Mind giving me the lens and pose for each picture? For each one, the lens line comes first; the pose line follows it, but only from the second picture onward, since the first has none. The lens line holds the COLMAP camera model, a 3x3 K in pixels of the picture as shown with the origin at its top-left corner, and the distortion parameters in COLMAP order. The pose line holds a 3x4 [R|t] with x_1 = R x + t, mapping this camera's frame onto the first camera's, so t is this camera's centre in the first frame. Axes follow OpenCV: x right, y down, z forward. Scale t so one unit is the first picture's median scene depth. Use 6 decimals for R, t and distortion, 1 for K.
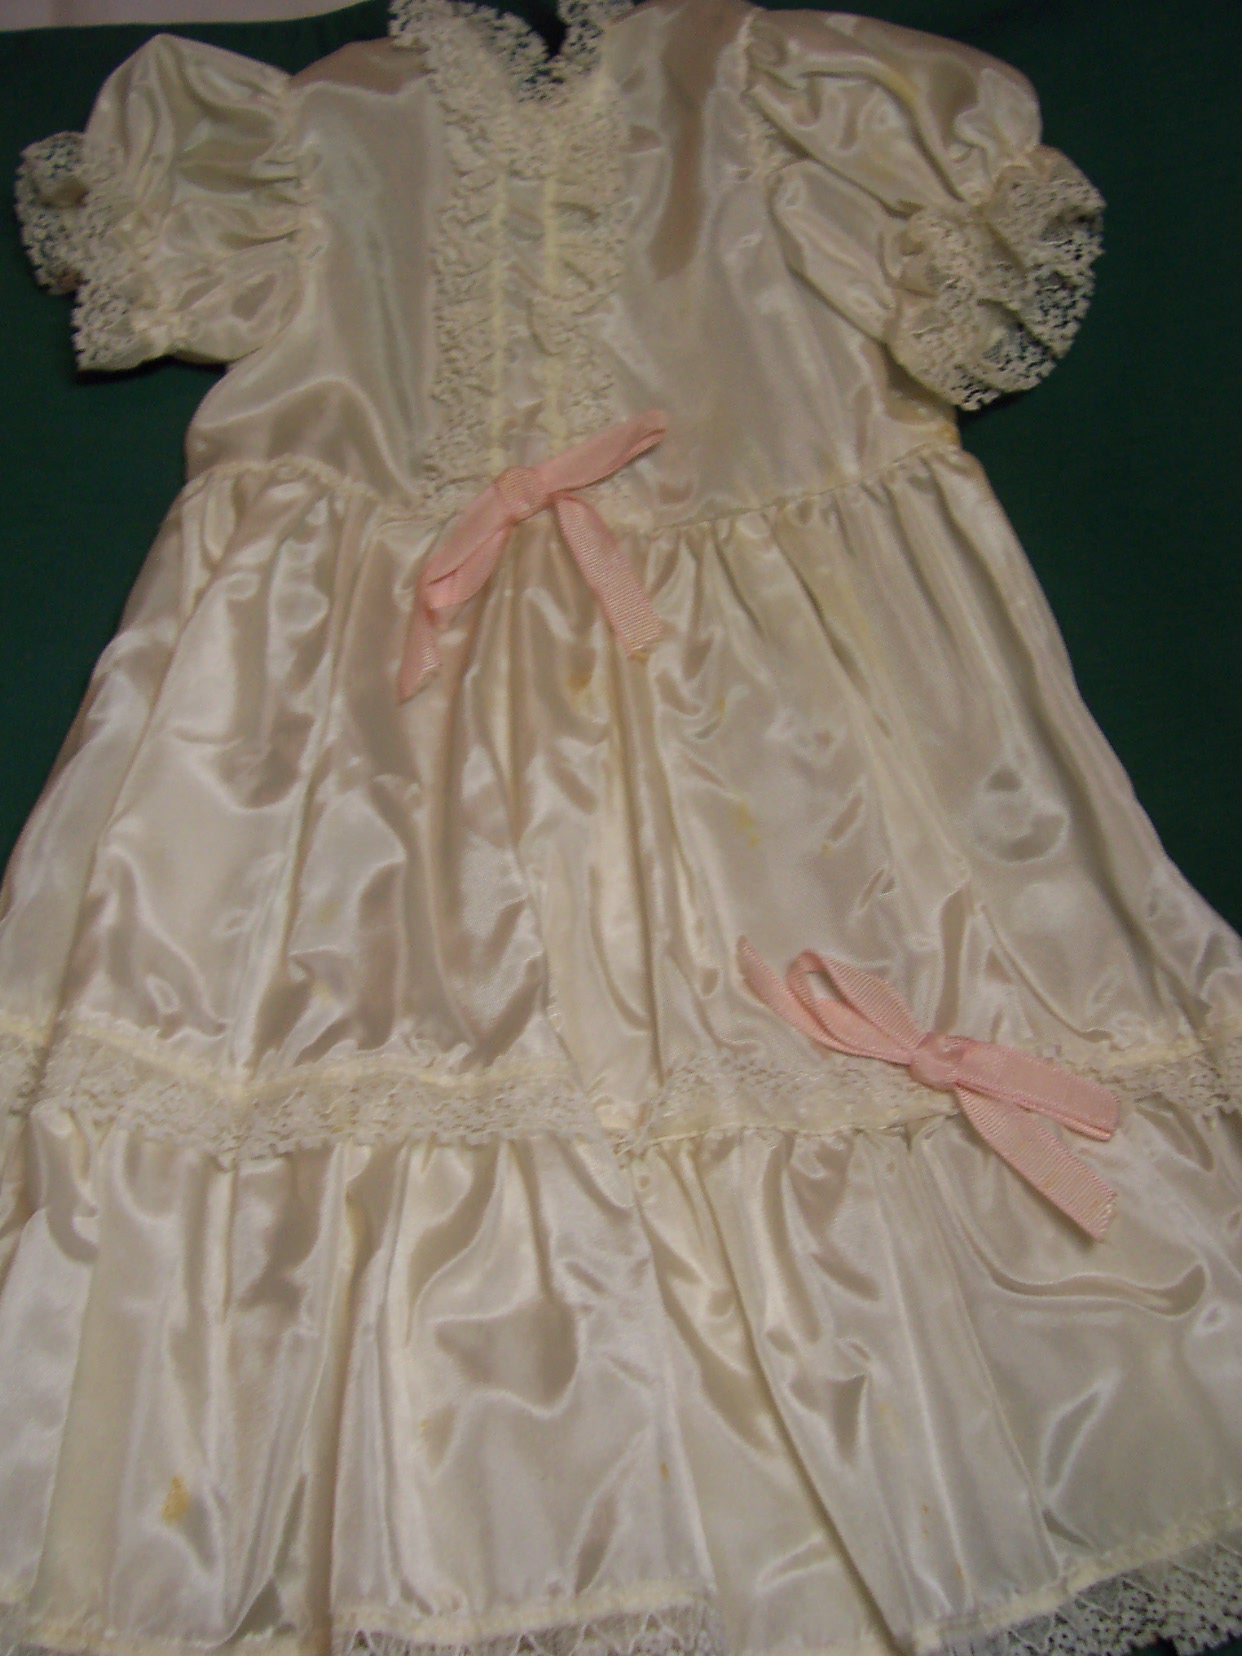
lens RADIAL K [[1796.1, 0, 621.0], [0, 1796.1, 828.0], [0, 0, 1]] dist [-0.186597, 0.161283]
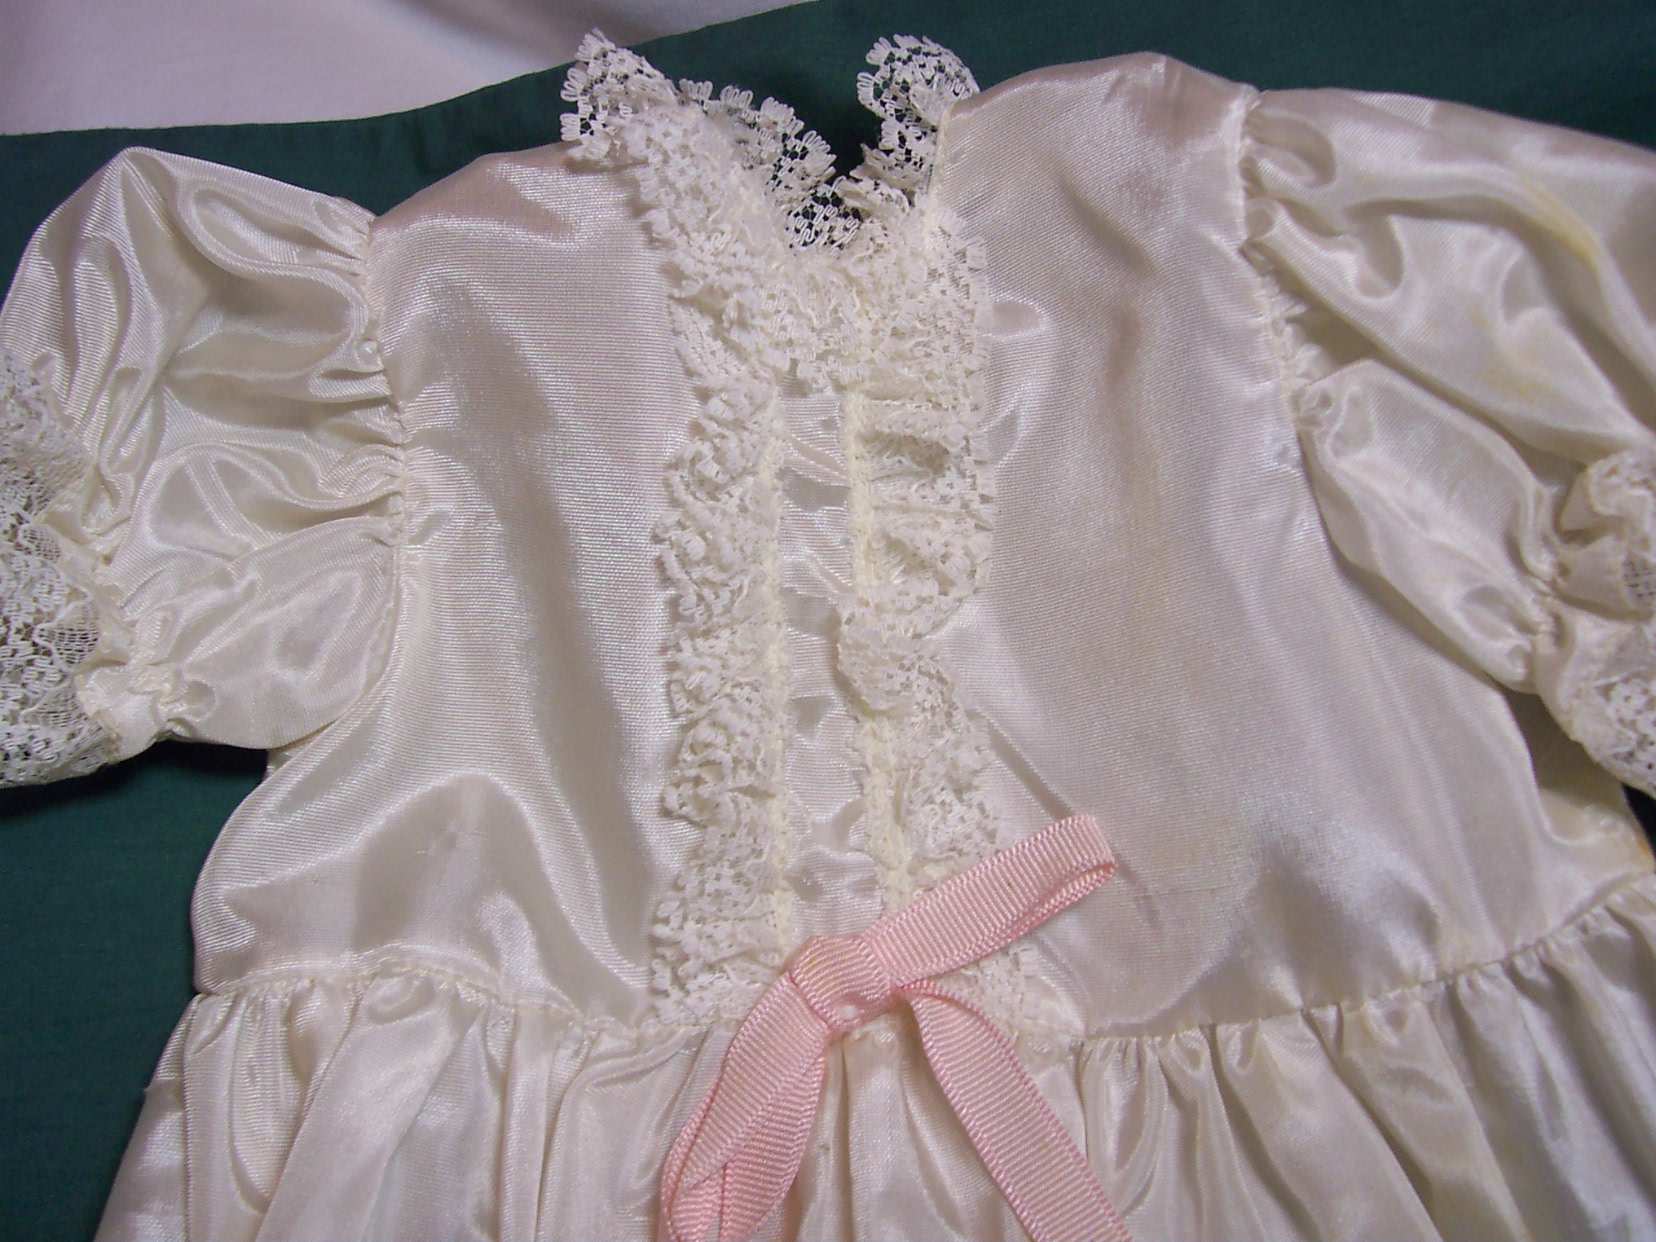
lens RADIAL K [[1796.1, 0, 863.5], [0, 1796.1, 614.8], [0, 0, 1]] dist [-0.186597, 0.161283]
pose [[0.994635, -0.041798, 0.094626, -0.095615], [0.056391, 0.985951, -0.157229, -0.214906], [-0.086725, 0.161722, 0.983018, 0.465355]]
